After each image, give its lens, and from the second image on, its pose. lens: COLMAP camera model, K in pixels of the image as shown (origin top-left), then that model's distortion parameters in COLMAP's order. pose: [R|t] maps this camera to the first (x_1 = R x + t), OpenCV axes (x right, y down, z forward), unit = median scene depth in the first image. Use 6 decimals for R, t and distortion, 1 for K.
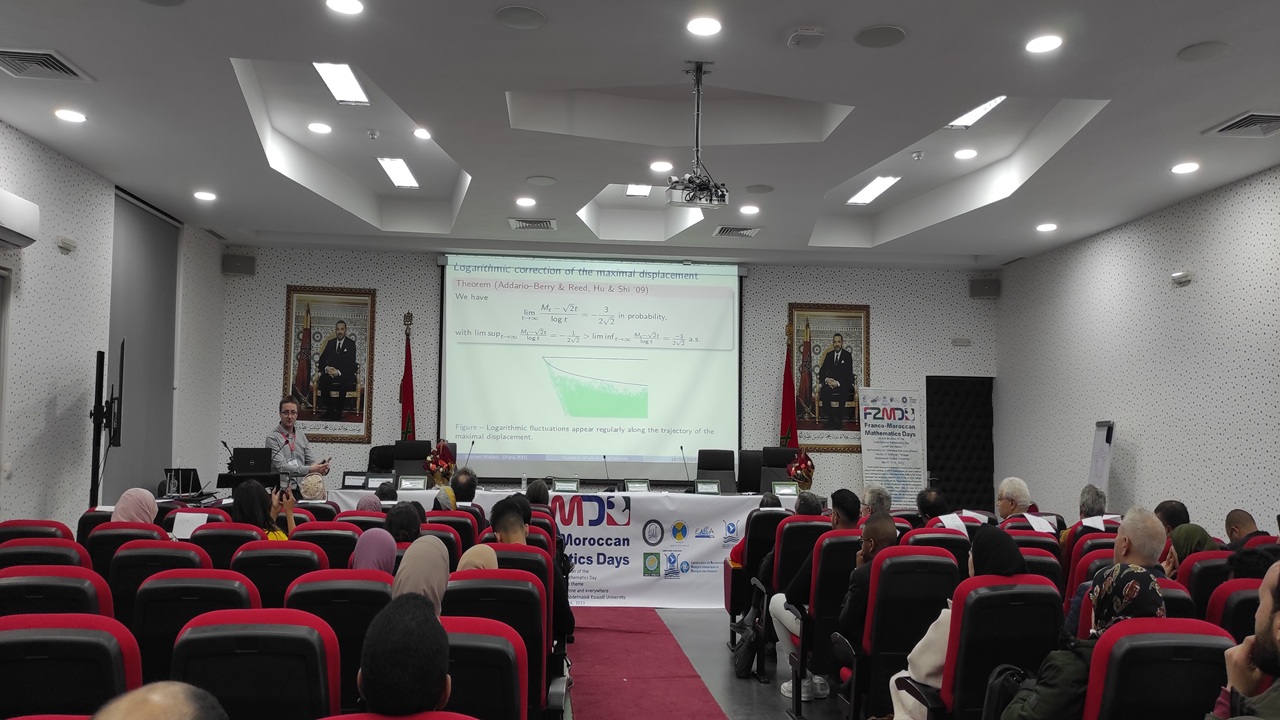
lens RADIAL K [[971.6, 0, 639.3], [0, 971.6, 367.0], [0, 0, 1]] dist [0.066343, -0.000613]
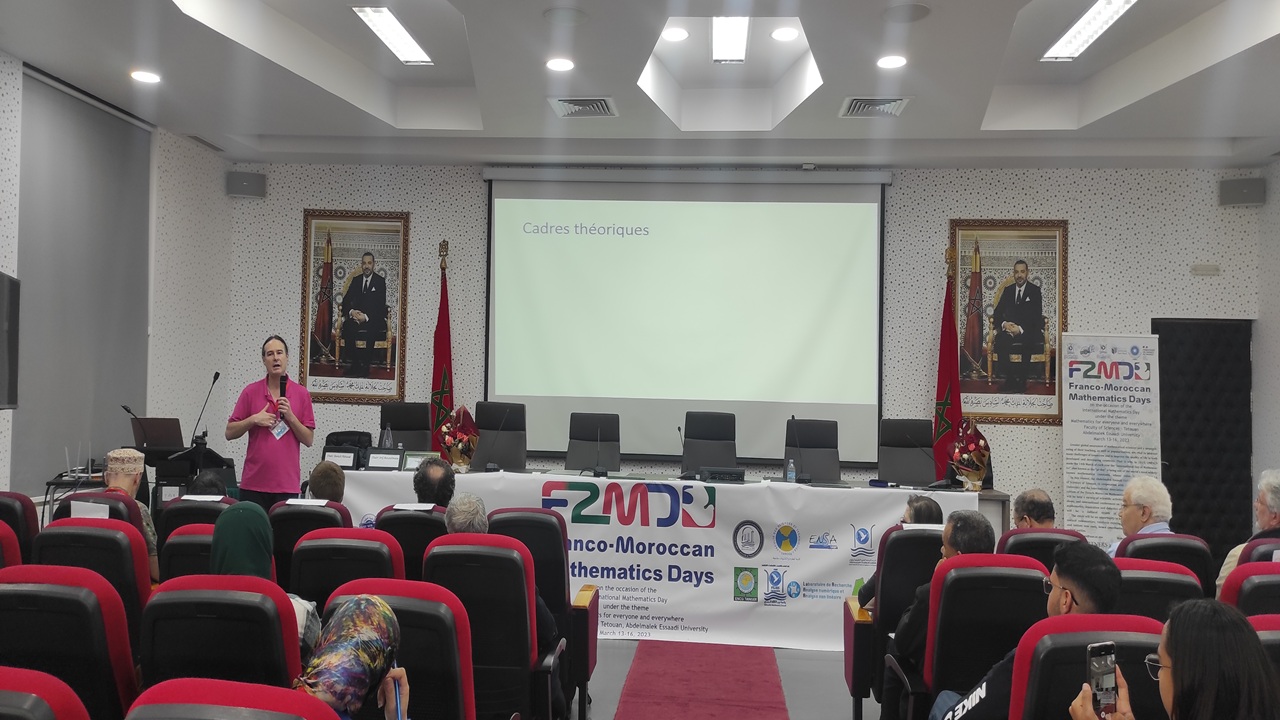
lens RADIAL K [[957.0, 0, 637.7], [0, 957.0, 355.3], [0, 0, 1]] dist [0.041587, -0.007481]
pose [[0.987786, 0.000915, -0.155815, 0.036722], [0.003713, 0.999561, 0.029402, 0.014963], [0.155773, -0.029622, 0.987349, 0.264521]]
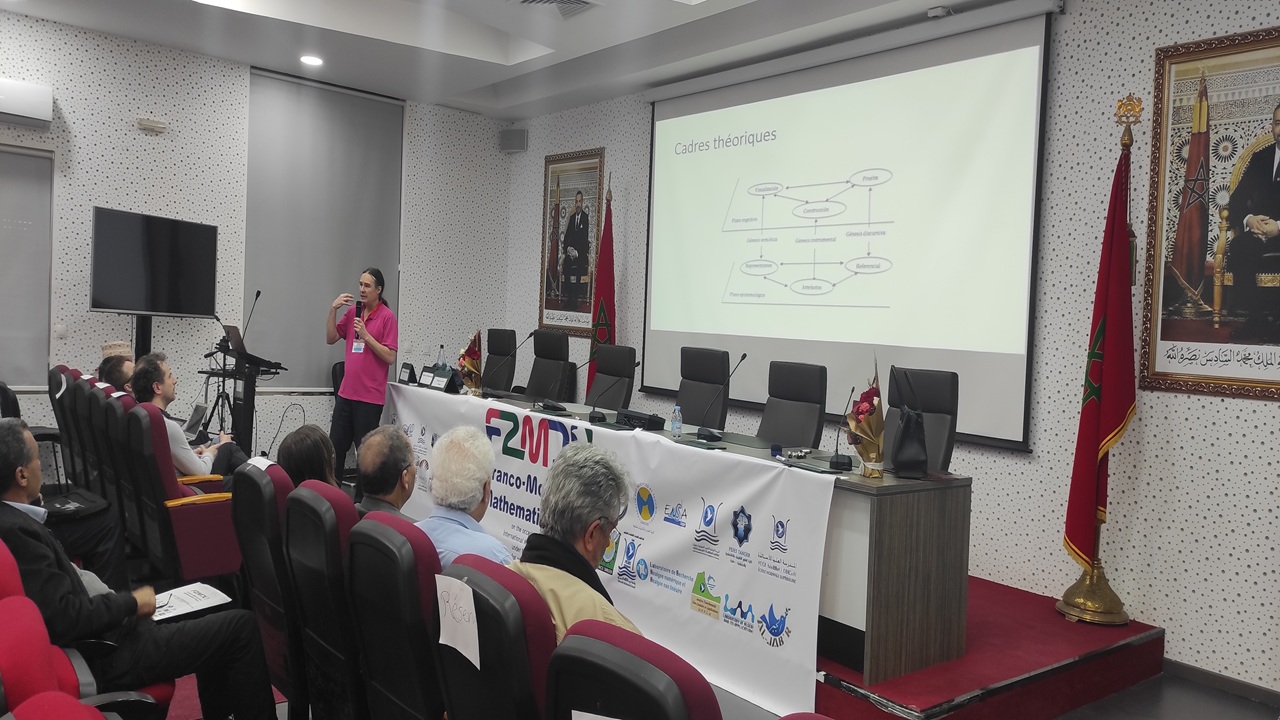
lens RADIAL K [[931.2, 0, 638.6], [0, 931.2, 356.5], [0, 0, 1]] dist [0.016619, -0.001474]
pose [[0.573134, 0.045317, -0.818208, 0.394190], [0.007915, 0.998117, 0.060825, 0.047155], [0.819424, -0.041337, 0.571696, 0.600566]]
